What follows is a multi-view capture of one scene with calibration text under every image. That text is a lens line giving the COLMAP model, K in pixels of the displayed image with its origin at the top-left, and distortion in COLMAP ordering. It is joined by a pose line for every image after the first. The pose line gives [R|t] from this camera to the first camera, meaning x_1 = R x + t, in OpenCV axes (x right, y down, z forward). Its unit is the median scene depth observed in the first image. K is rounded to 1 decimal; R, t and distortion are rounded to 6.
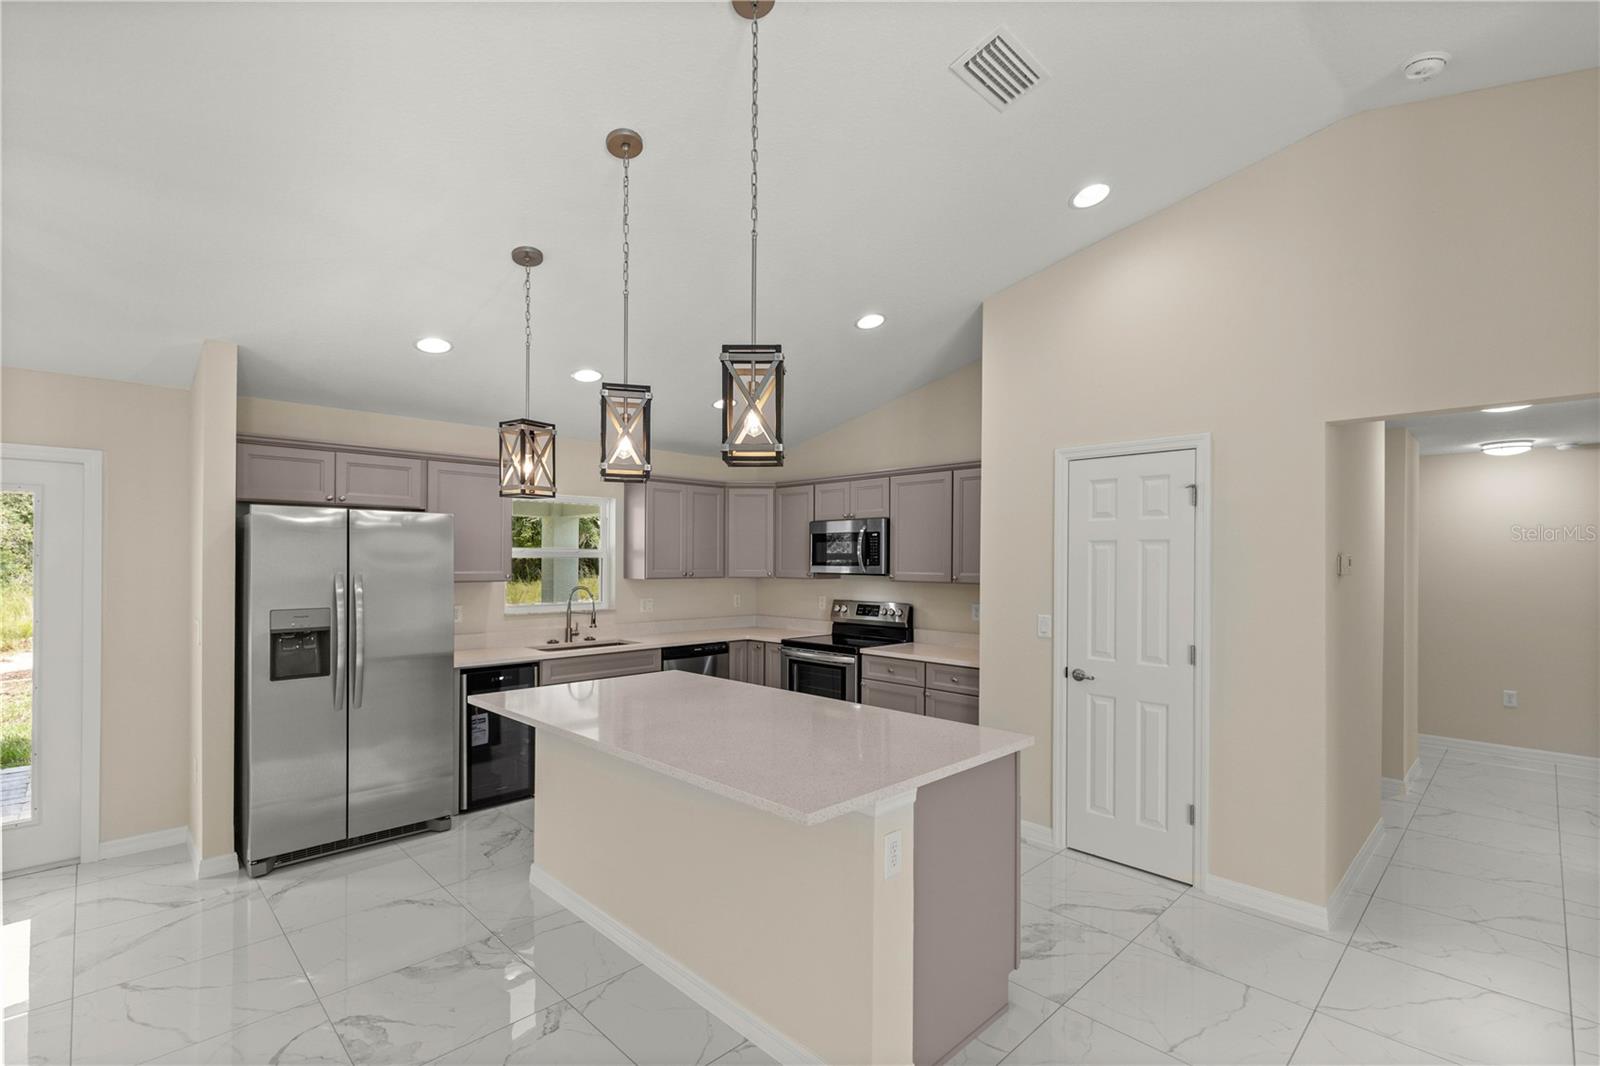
lens RADIAL K [[732.8, 0, 799.4], [0, 732.8, 543.6], [0, 0, 1]] dist [0.009127, -0.000010]
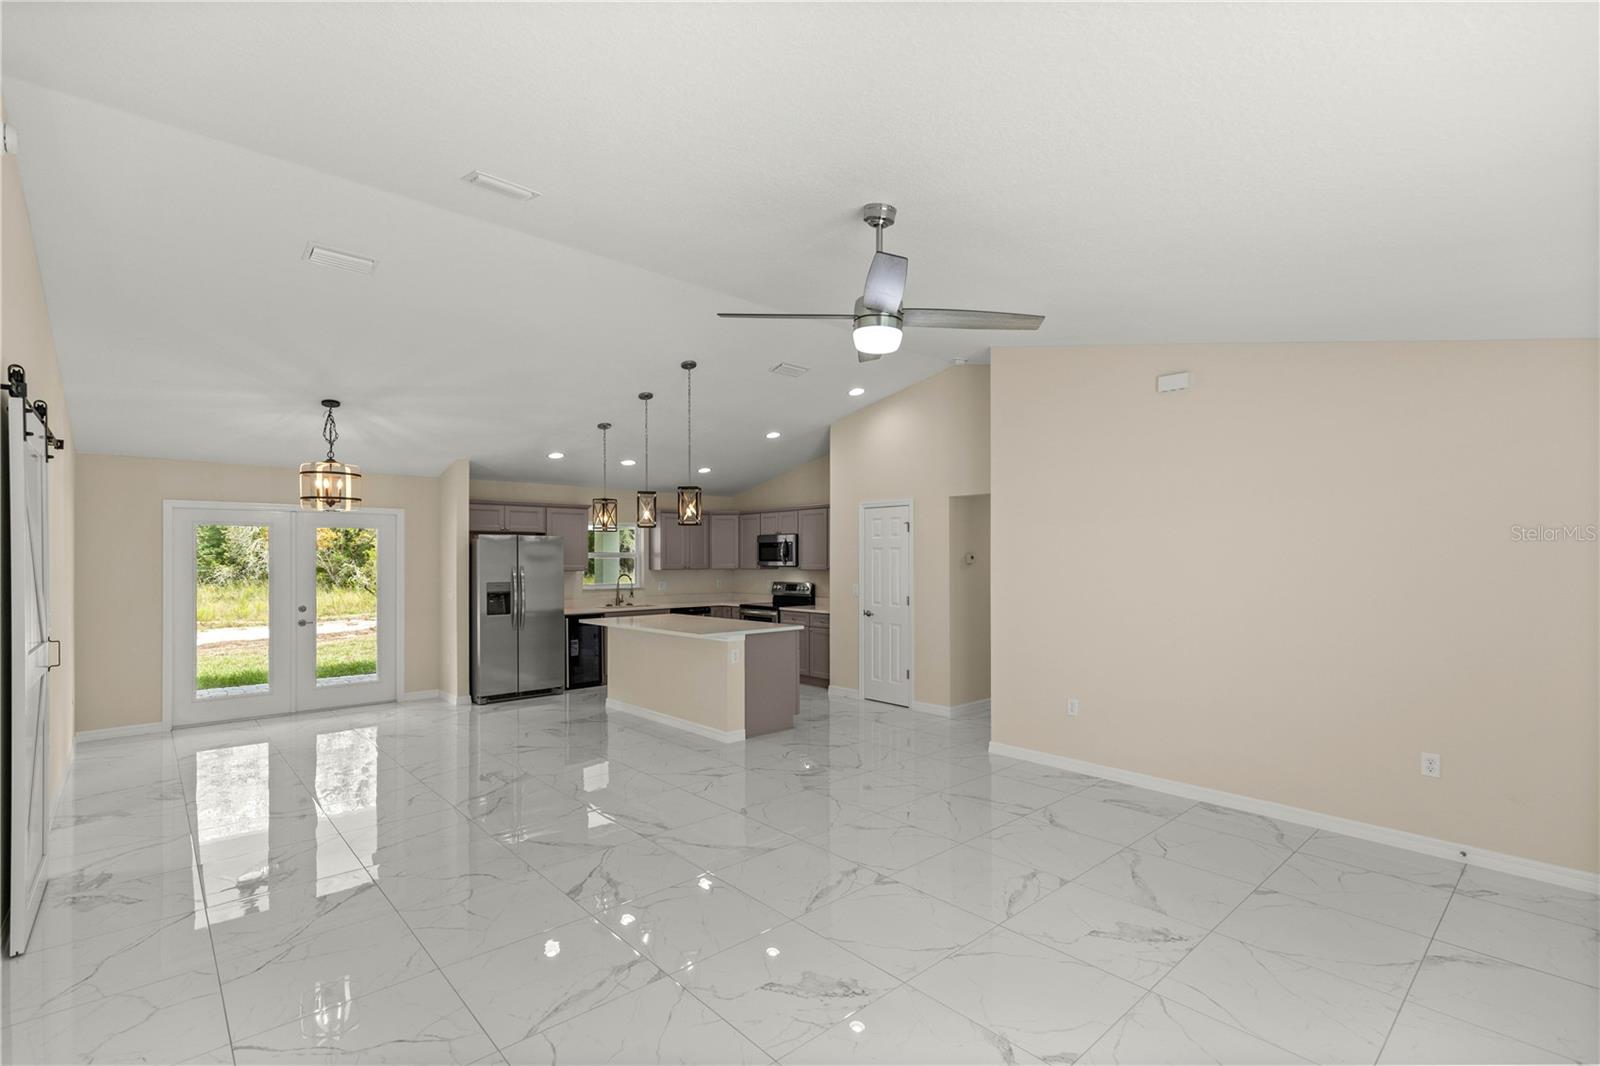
lens RADIAL K [[732.8, 0, 800.4], [0, 732.8, 542.1], [0, 0, 1]] dist [0.009127, -0.000010]
pose [[0.999267, -0.007262, -0.037591, 0.232917], [0.007236, 0.999973, -0.000845, -0.016956], [0.037597, 0.000573, 0.999293, -0.908292]]
